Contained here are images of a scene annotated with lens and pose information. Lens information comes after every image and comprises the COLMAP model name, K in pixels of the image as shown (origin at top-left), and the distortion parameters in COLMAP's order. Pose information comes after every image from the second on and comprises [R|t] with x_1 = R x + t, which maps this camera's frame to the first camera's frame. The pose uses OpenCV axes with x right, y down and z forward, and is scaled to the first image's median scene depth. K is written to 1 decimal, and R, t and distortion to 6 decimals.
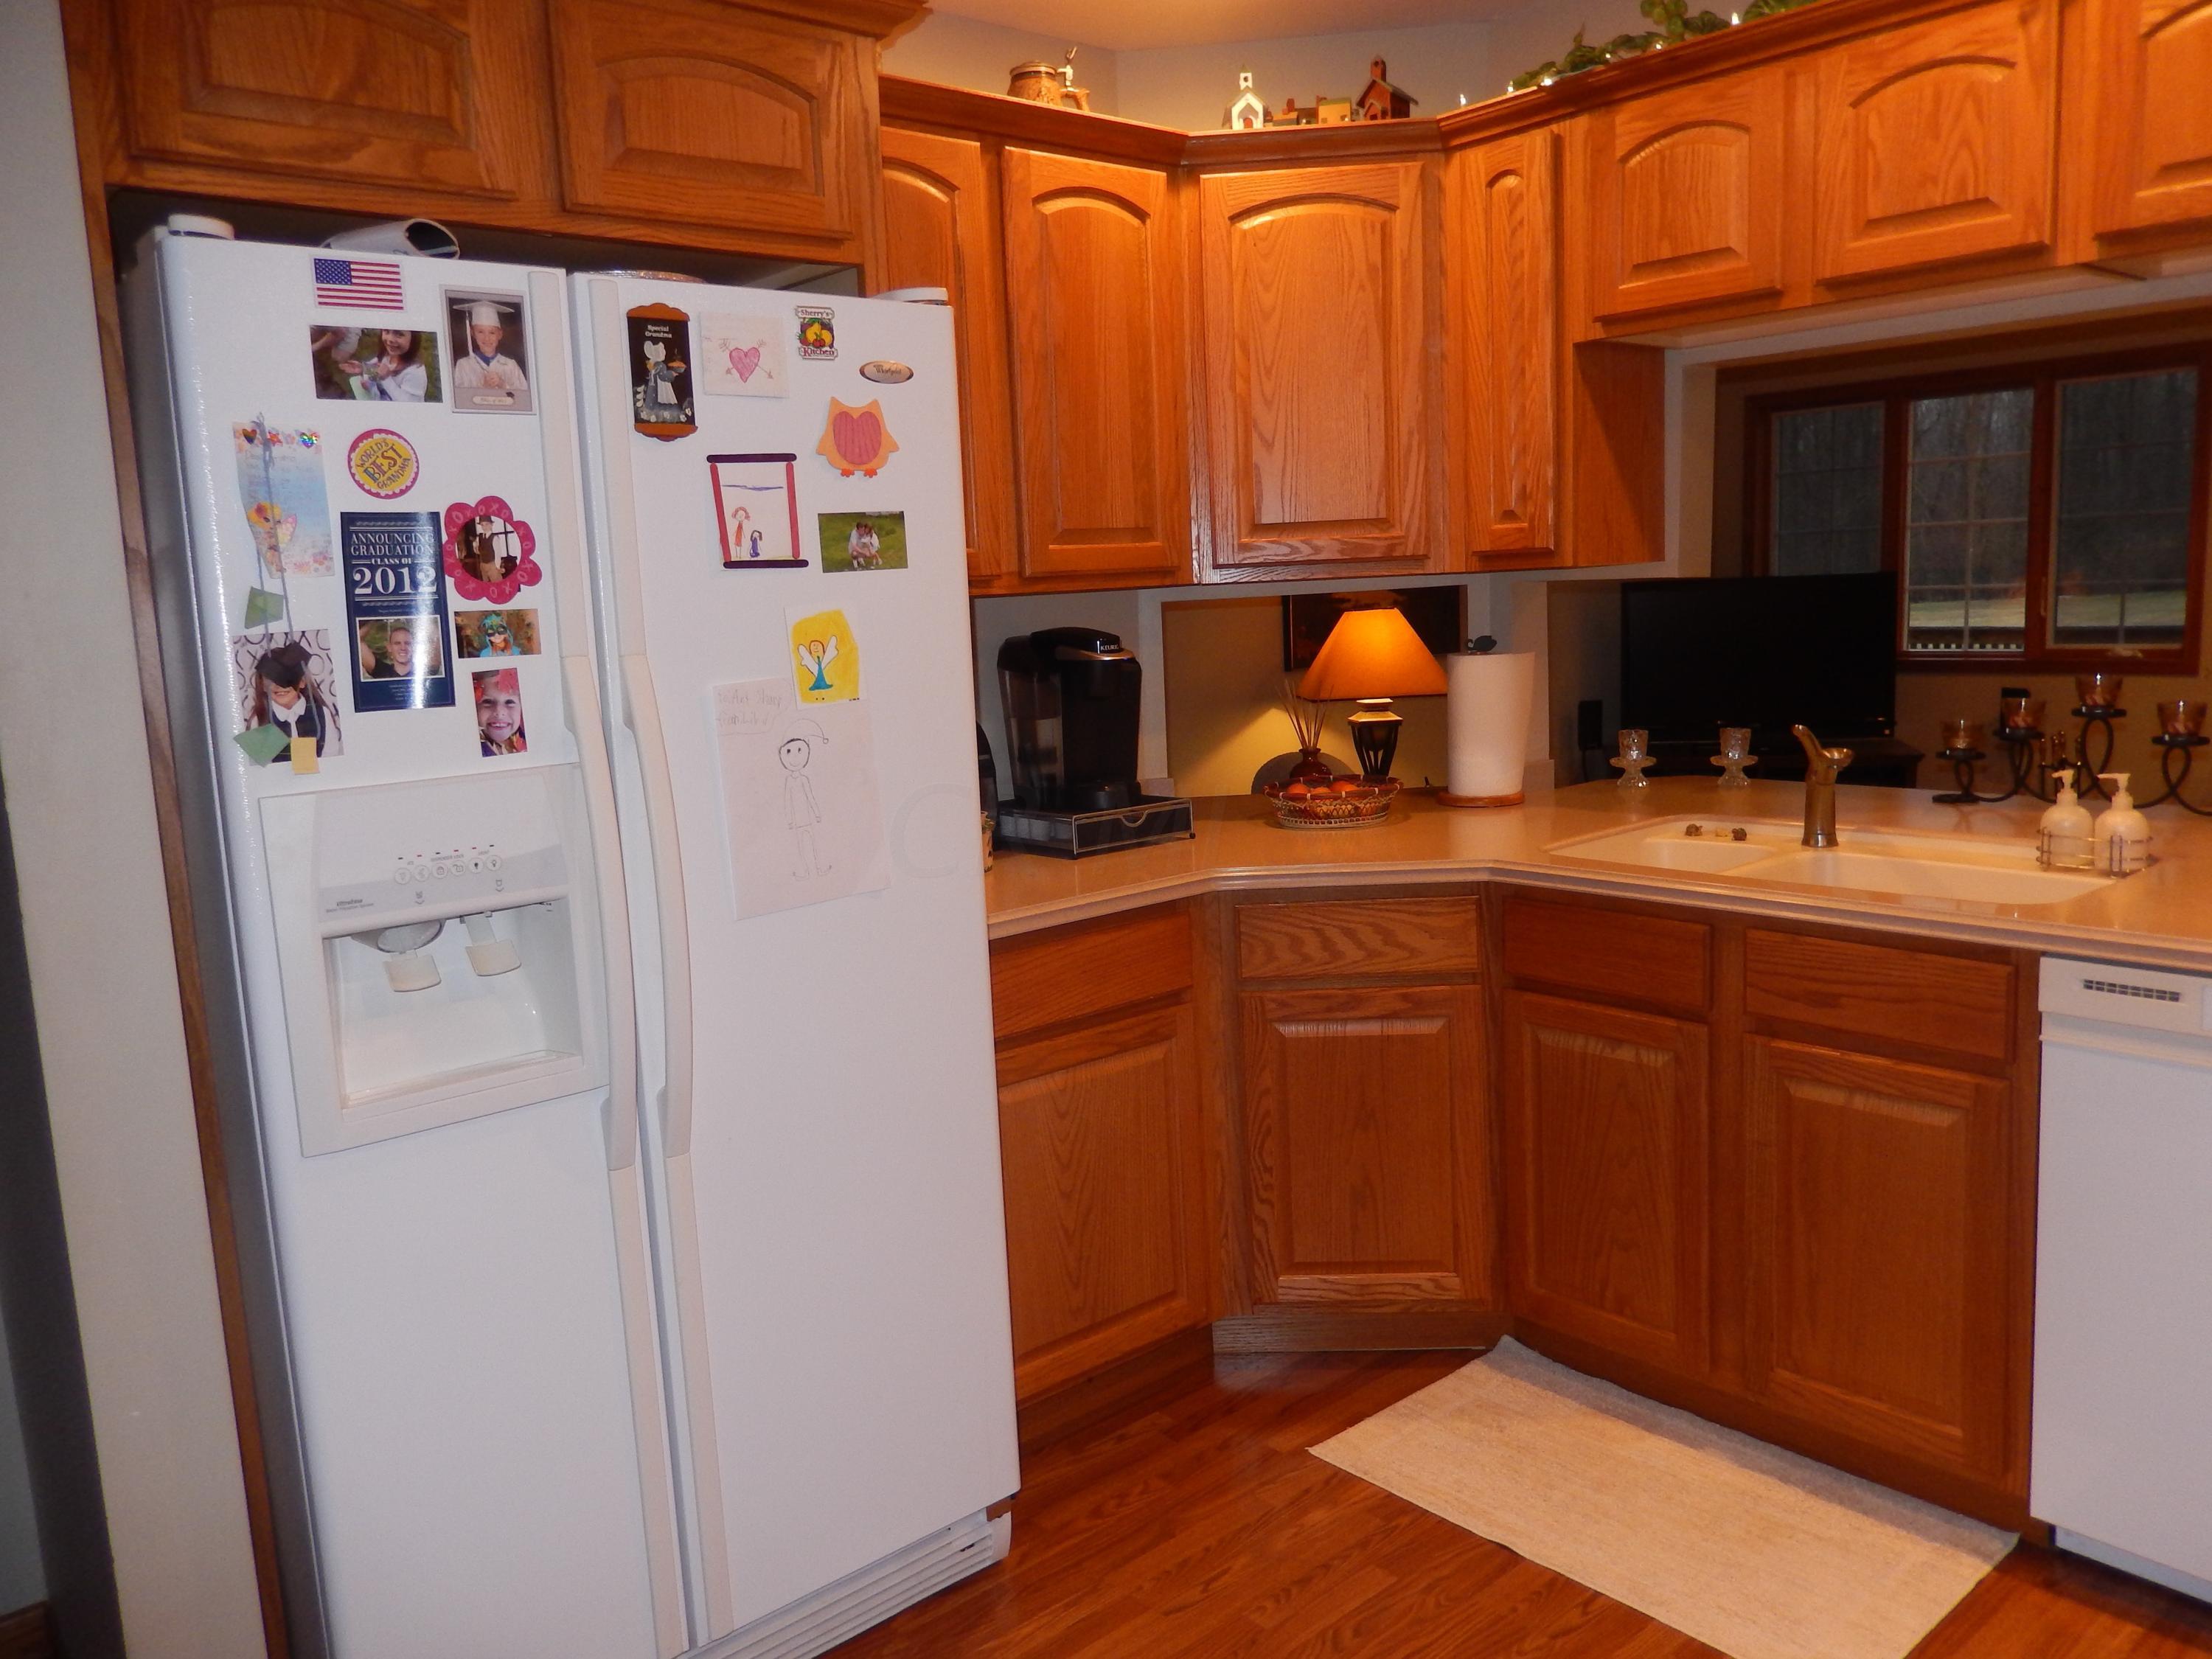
lens RADIAL K [[1639.7, 0, 1122.1], [0, 1639.7, 825.0], [0, 0, 1]] dist [-0.015987, 0.001118]
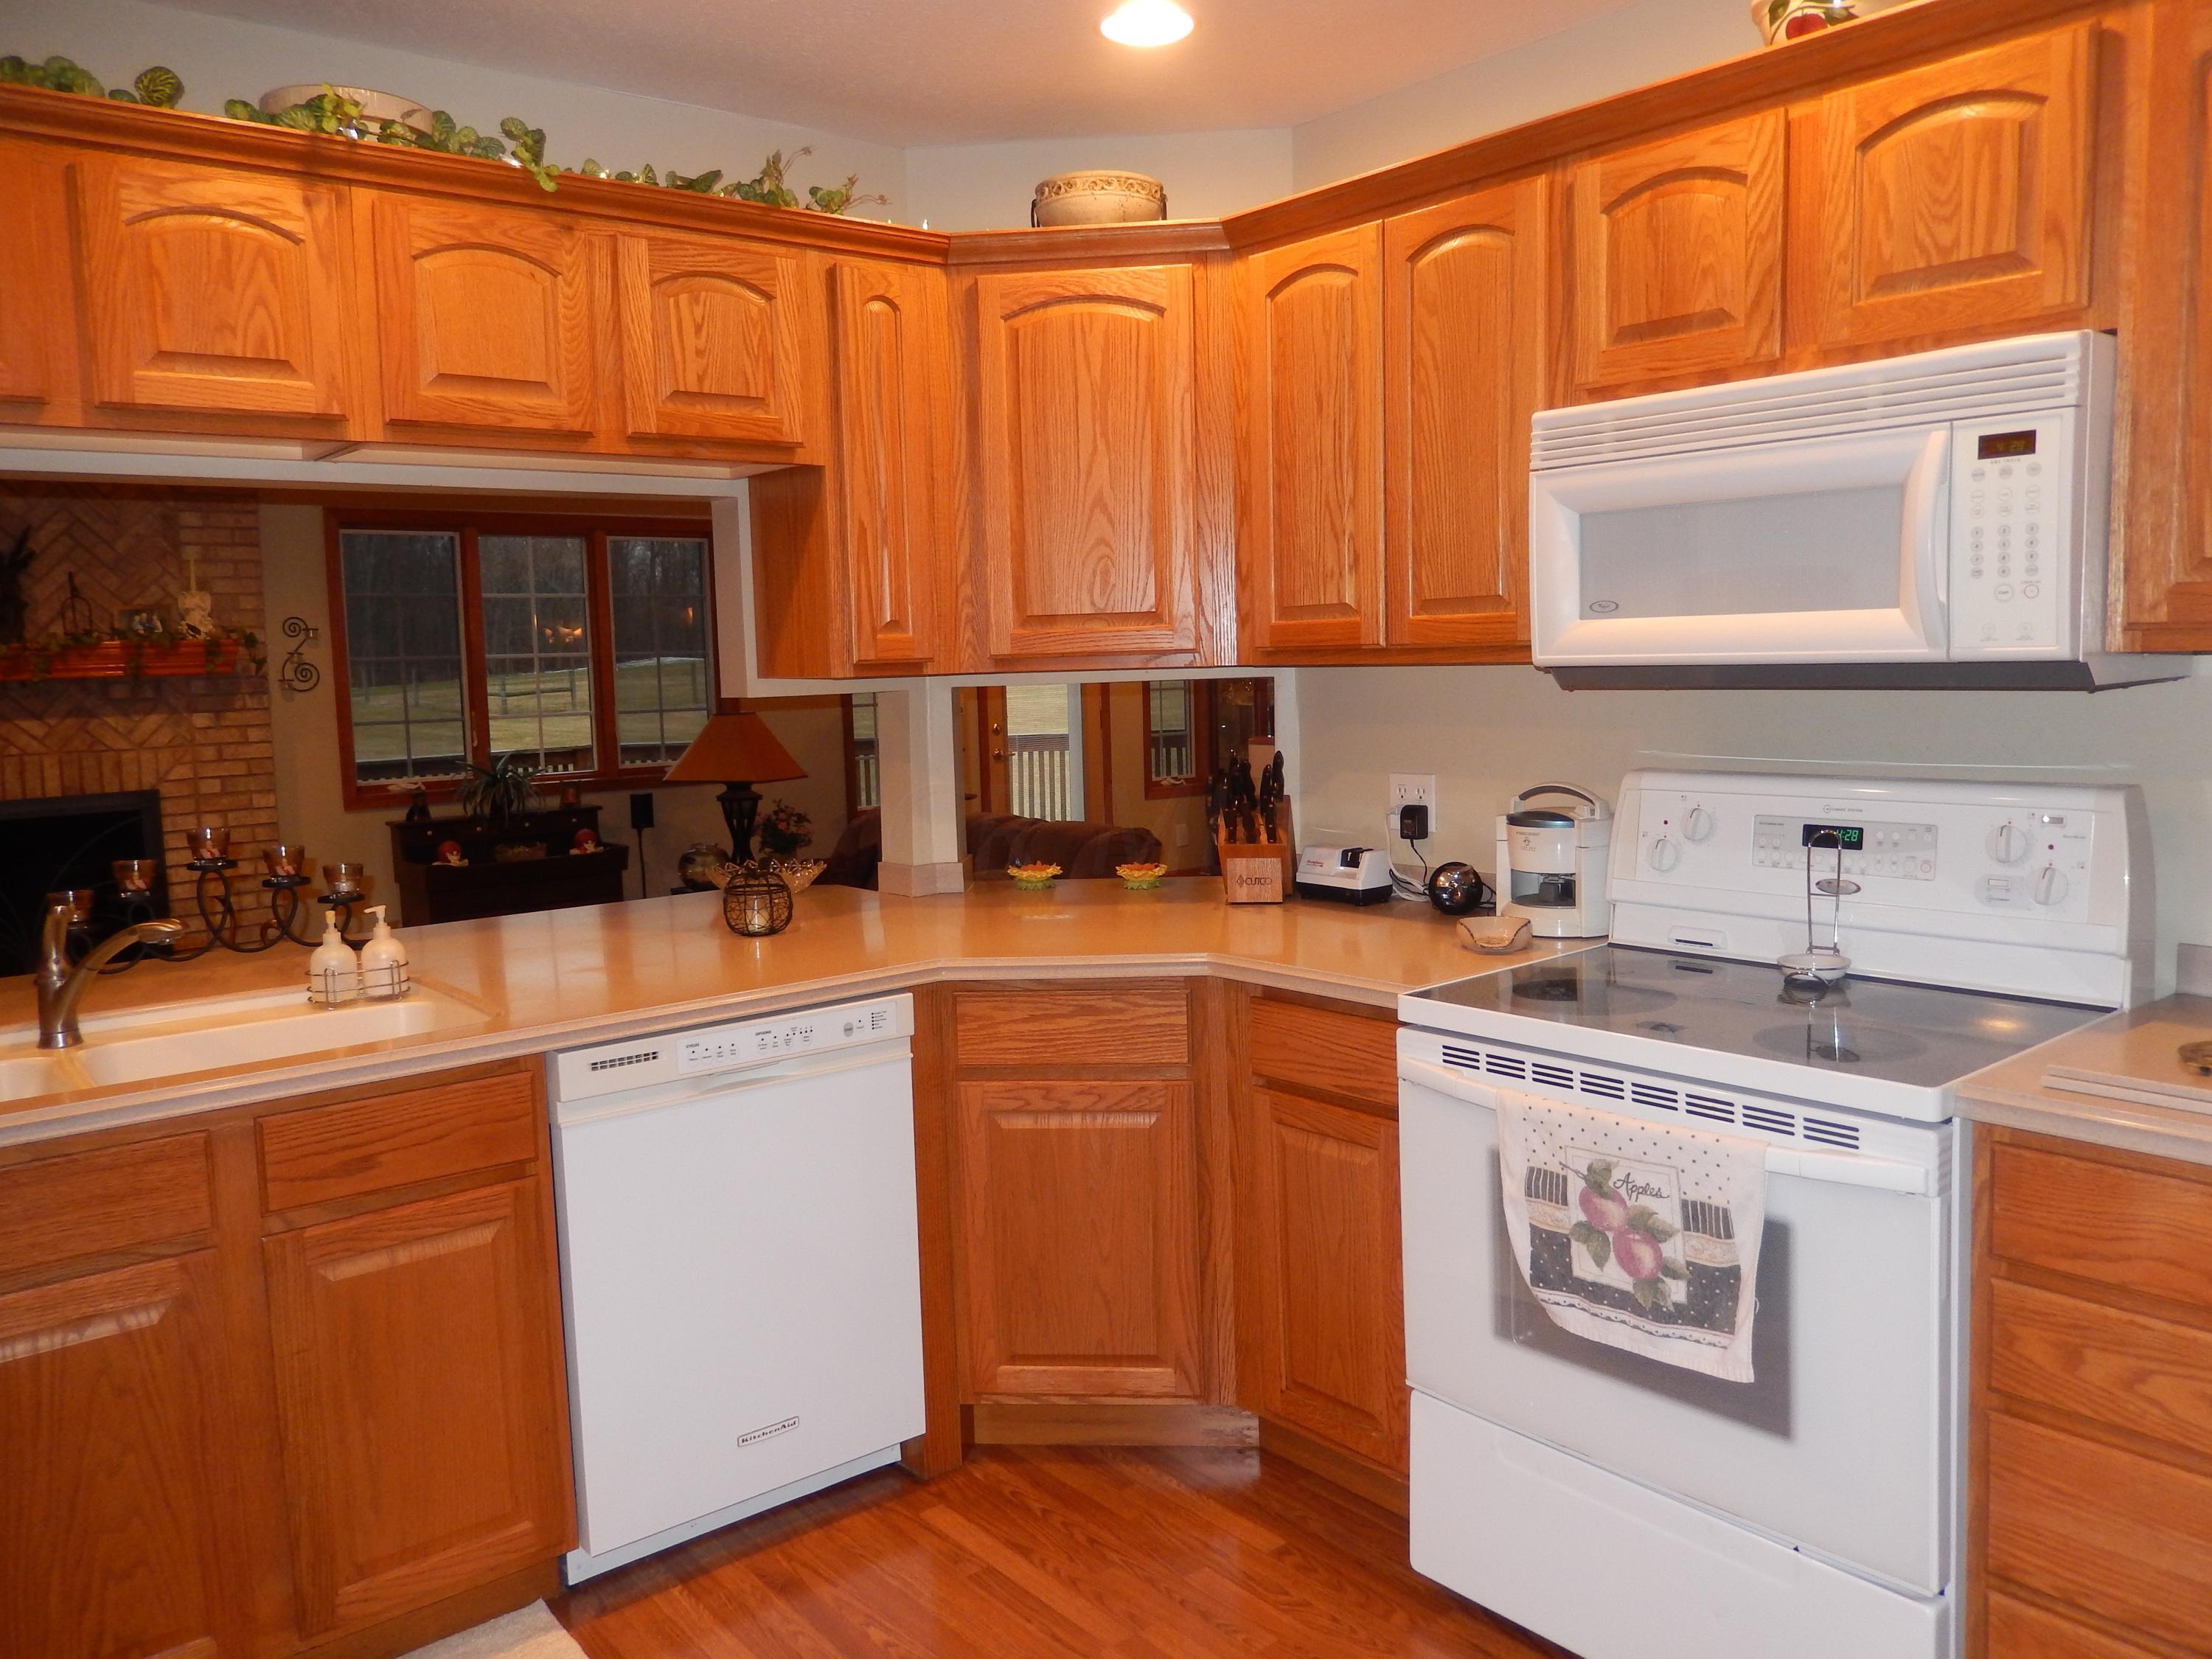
lens RADIAL K [[1639.7, 0, 1092.1], [0, 1639.7, 823.3], [0, 0, 1]] dist [-0.015987, 0.001118]
pose [[0.031210, -0.059297, 0.997752, -0.477429], [0.174396, 0.983249, 0.052980, -0.063148], [-0.984181, 0.172350, 0.041028, 0.493533]]
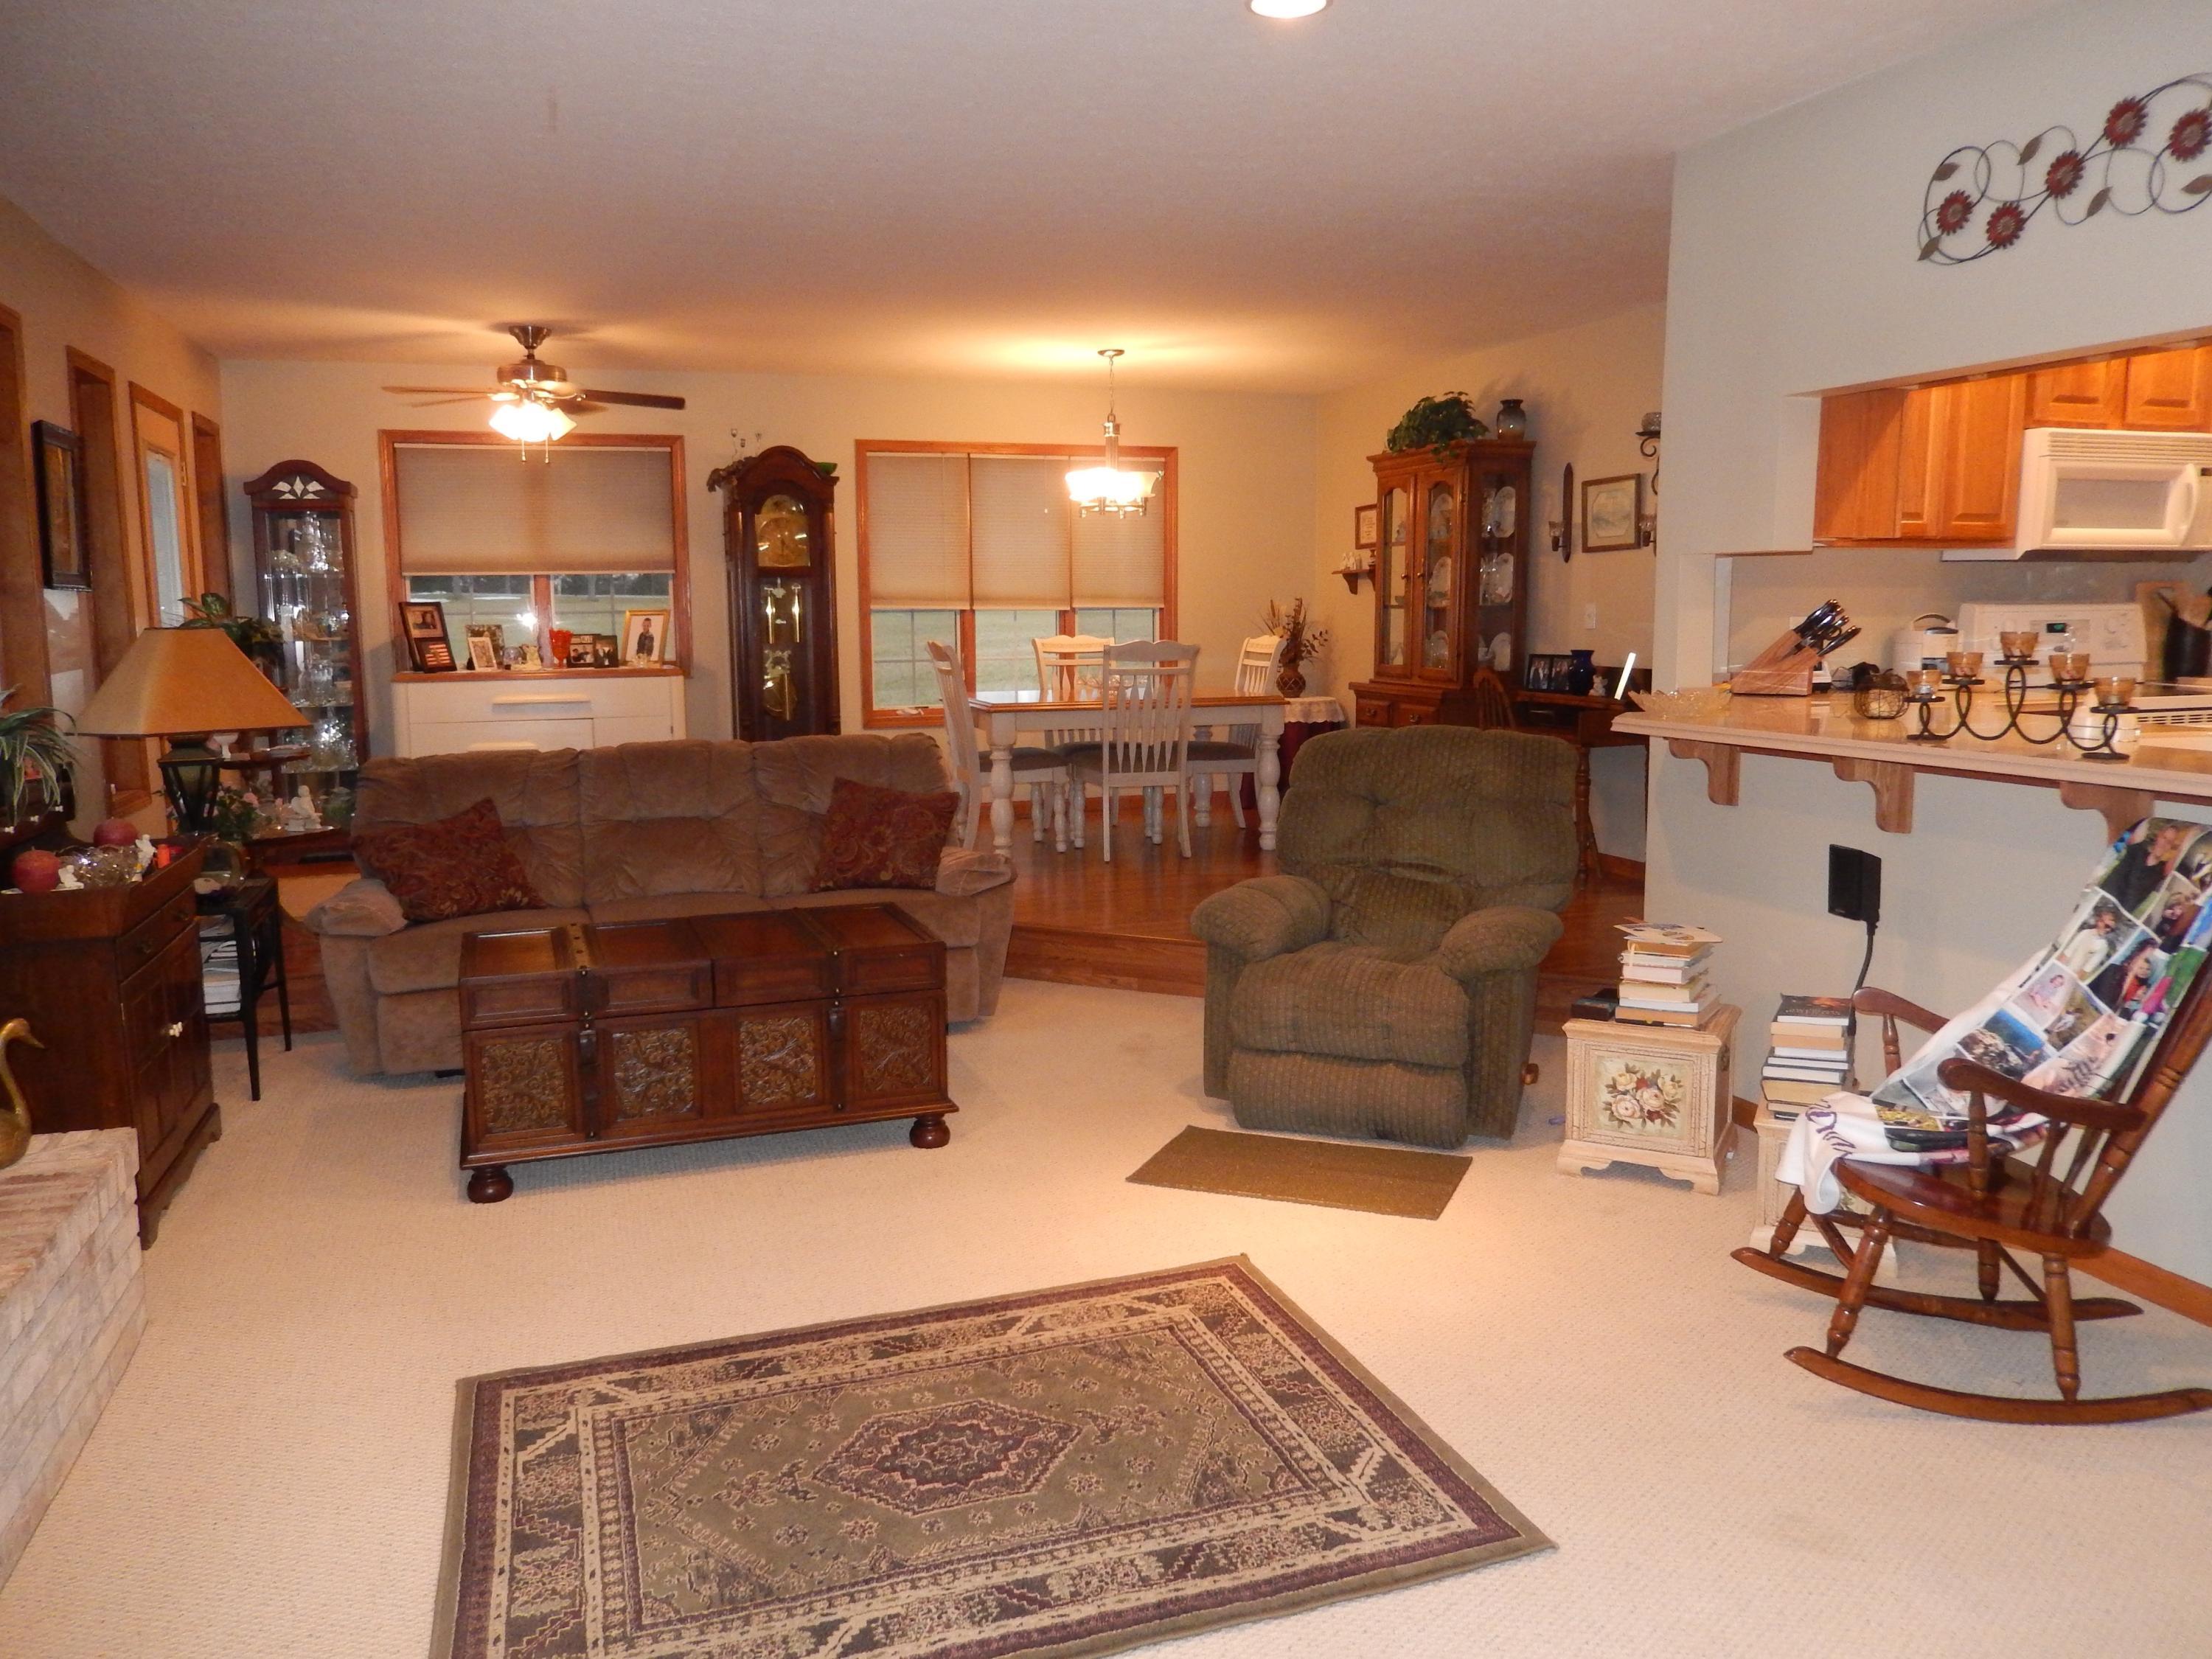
lens RADIAL K [[1639.7, 0, 1100.0], [0, 1639.7, 809.3], [0, 0, 1]] dist [-0.015987, 0.001118]
pose [[-0.919230, 0.001717, 0.393717, 0.875212], [0.106511, 0.963788, 0.244473, -0.388760], [-0.379040, 0.266662, -0.886126, 2.748419]]
